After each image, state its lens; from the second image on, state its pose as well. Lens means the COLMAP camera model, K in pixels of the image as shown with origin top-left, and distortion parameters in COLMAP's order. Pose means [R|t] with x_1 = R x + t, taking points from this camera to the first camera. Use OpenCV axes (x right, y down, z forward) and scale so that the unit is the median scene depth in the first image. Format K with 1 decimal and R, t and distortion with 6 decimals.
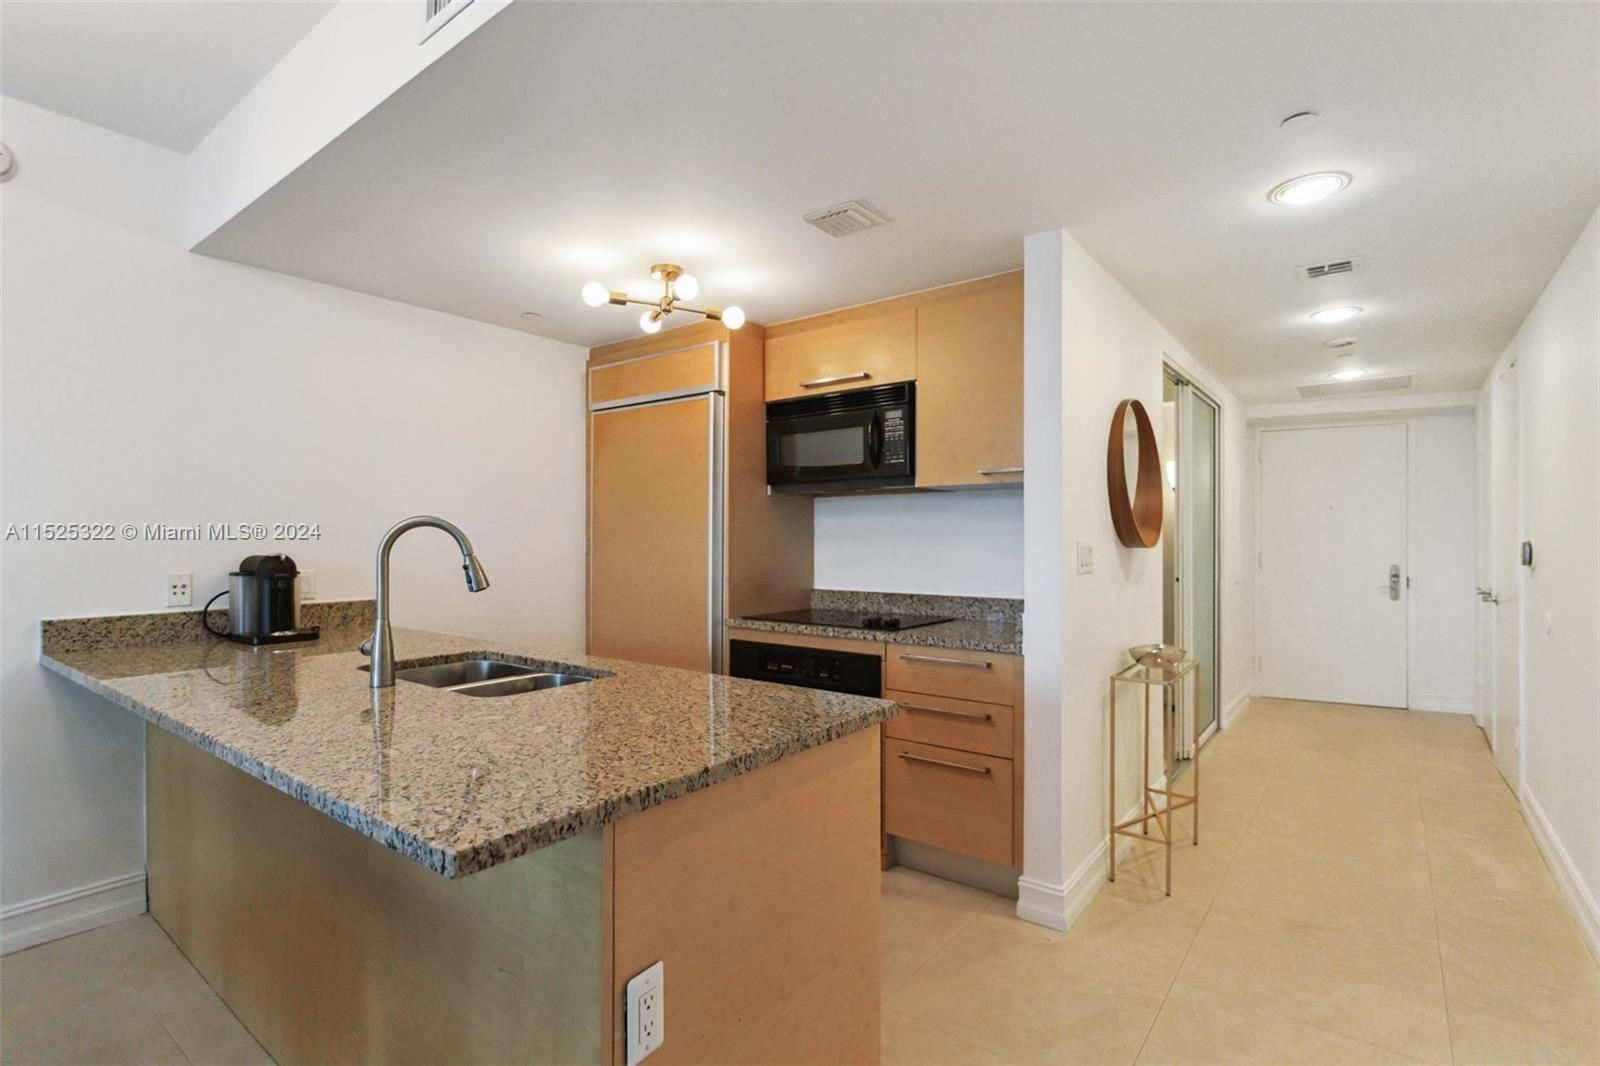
lens RADIAL K [[770.9, 0, 800.7], [0, 770.9, 532.7], [0, 0, 1]] dist [0.006889, 0.000323]
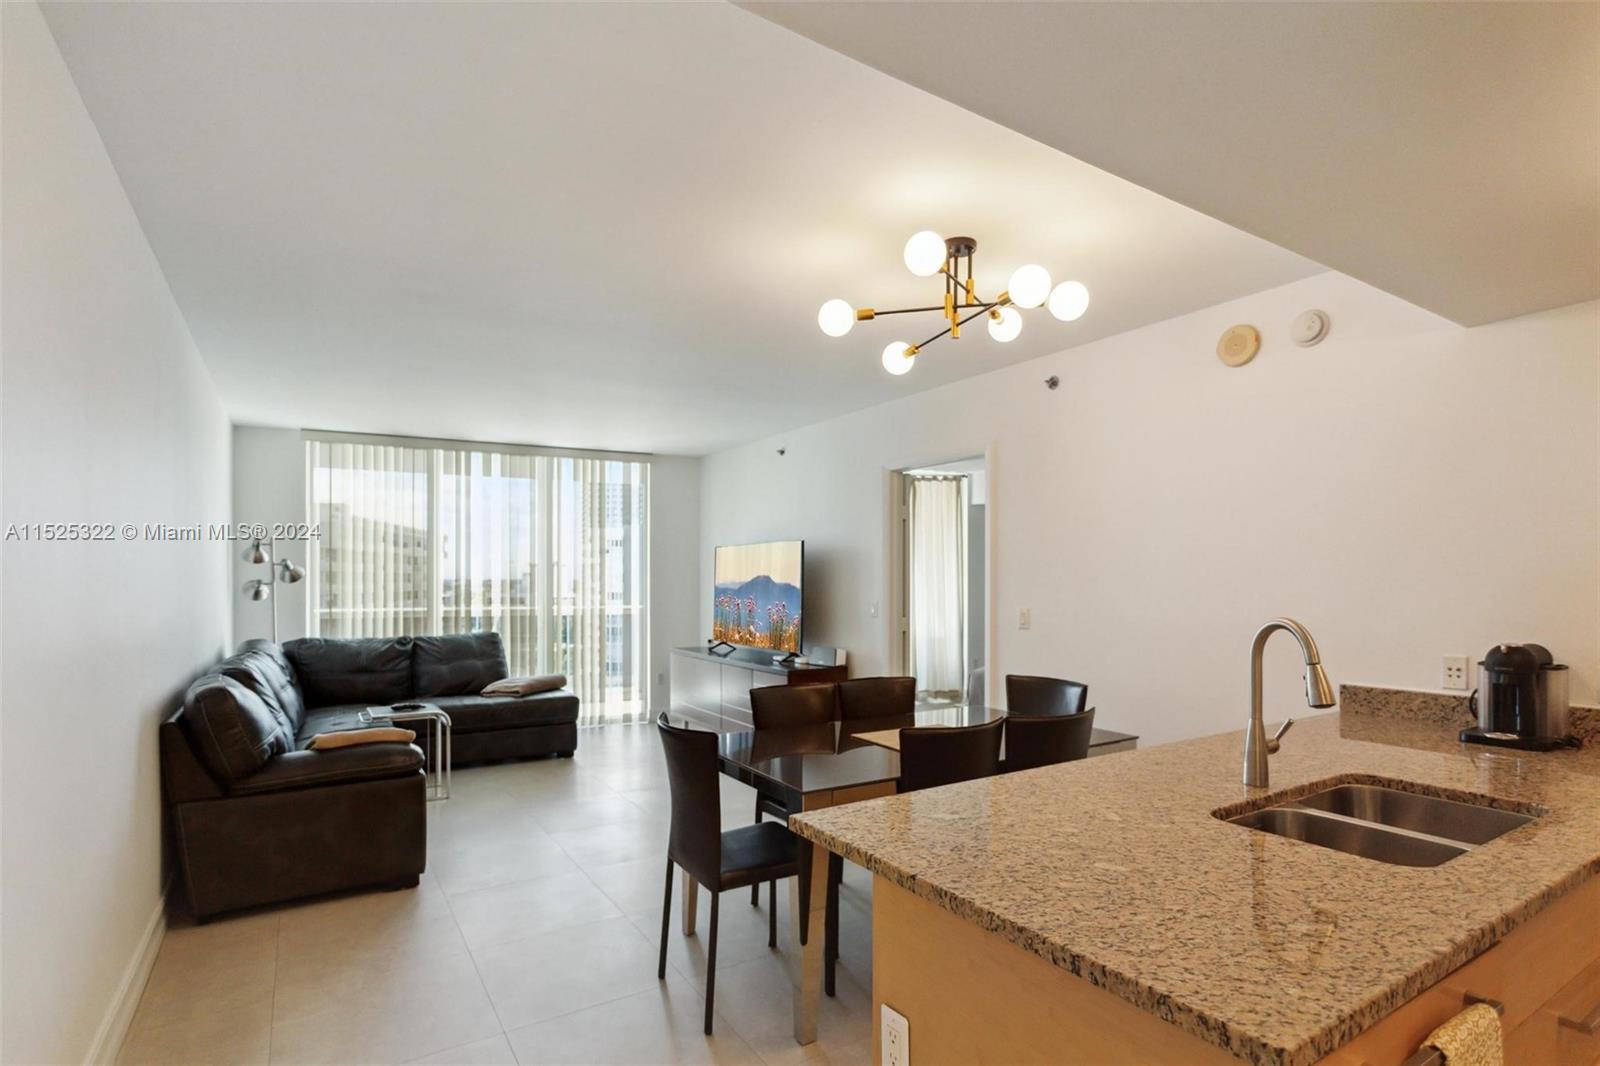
lens RADIAL K [[770.9, 0, 774.9], [0, 770.9, 577.4], [0, 0, 1]] dist [0.006889, 0.000323]
pose [[-0.374318, -0.004447, -0.927290, 0.391038], [0.014541, 0.999837, -0.010665, -0.044187], [0.927187, -0.017475, -0.374192, 0.497081]]
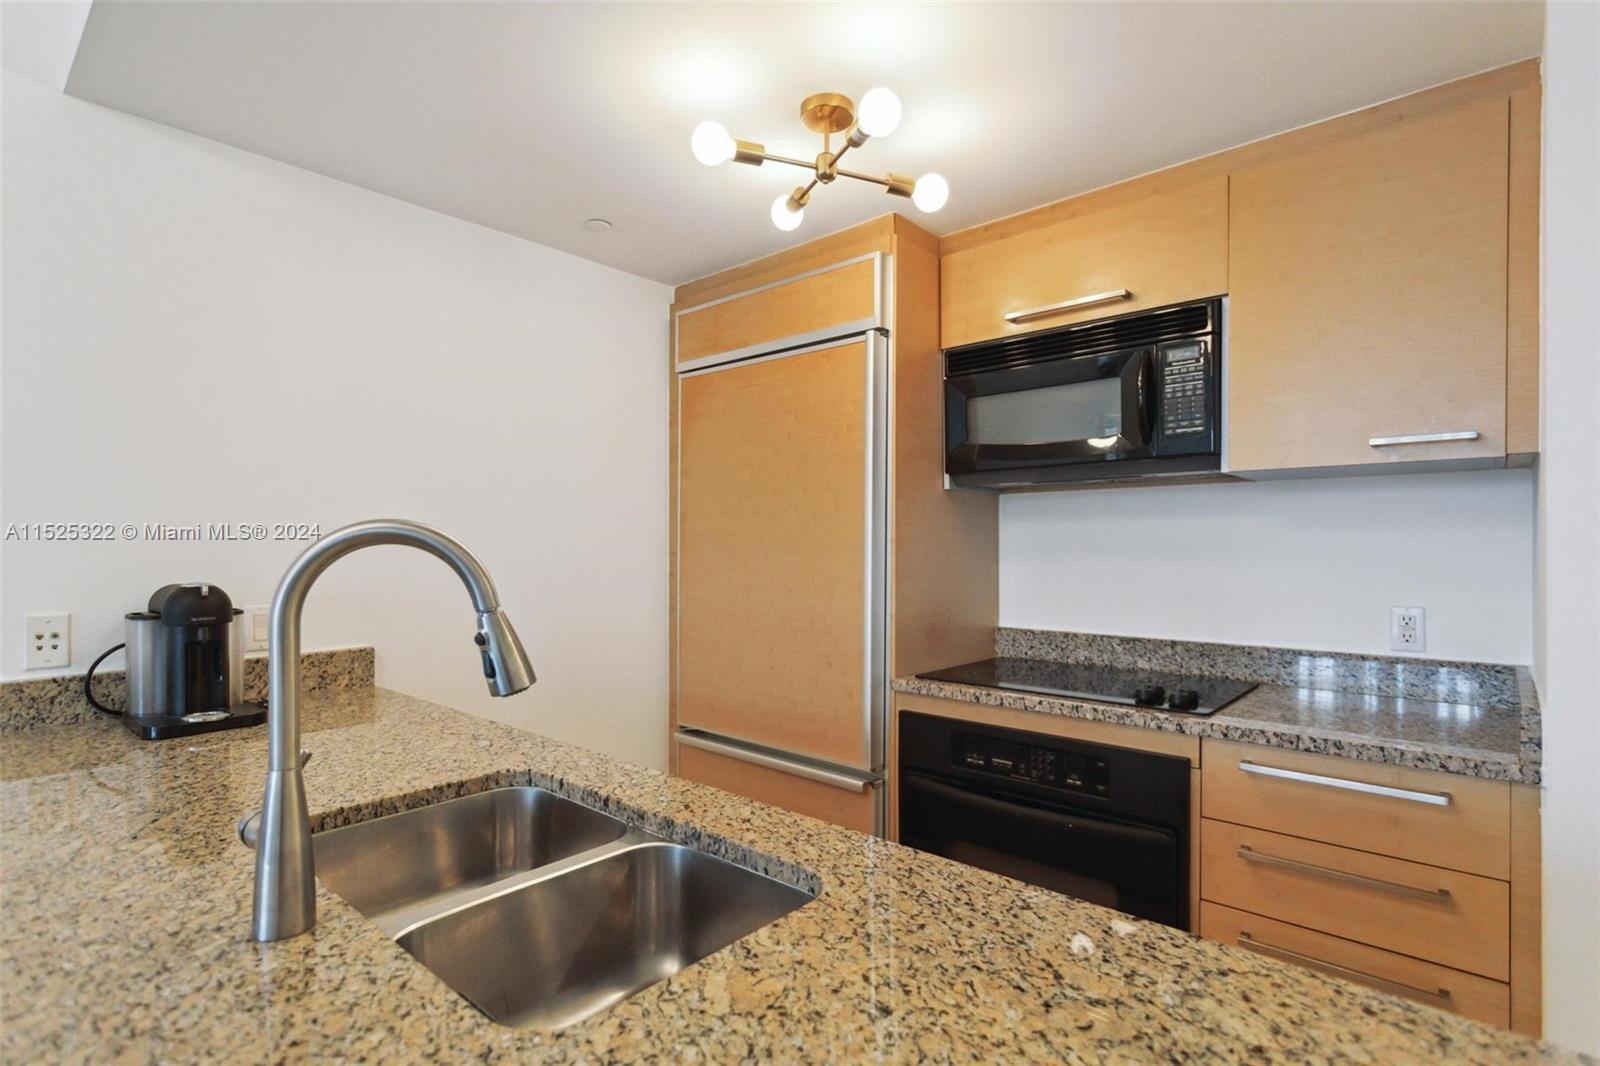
lens RADIAL K [[770.9, 0, 787.7], [0, 770.9, 545.1], [0, 0, 1]] dist [0.006889, 0.000323]
pose [[0.997215, 0.000947, -0.074574, -0.150340], [-0.000308, 0.999963, 0.008582, -0.007127], [0.074580, -0.008535, 0.997179, 0.378329]]
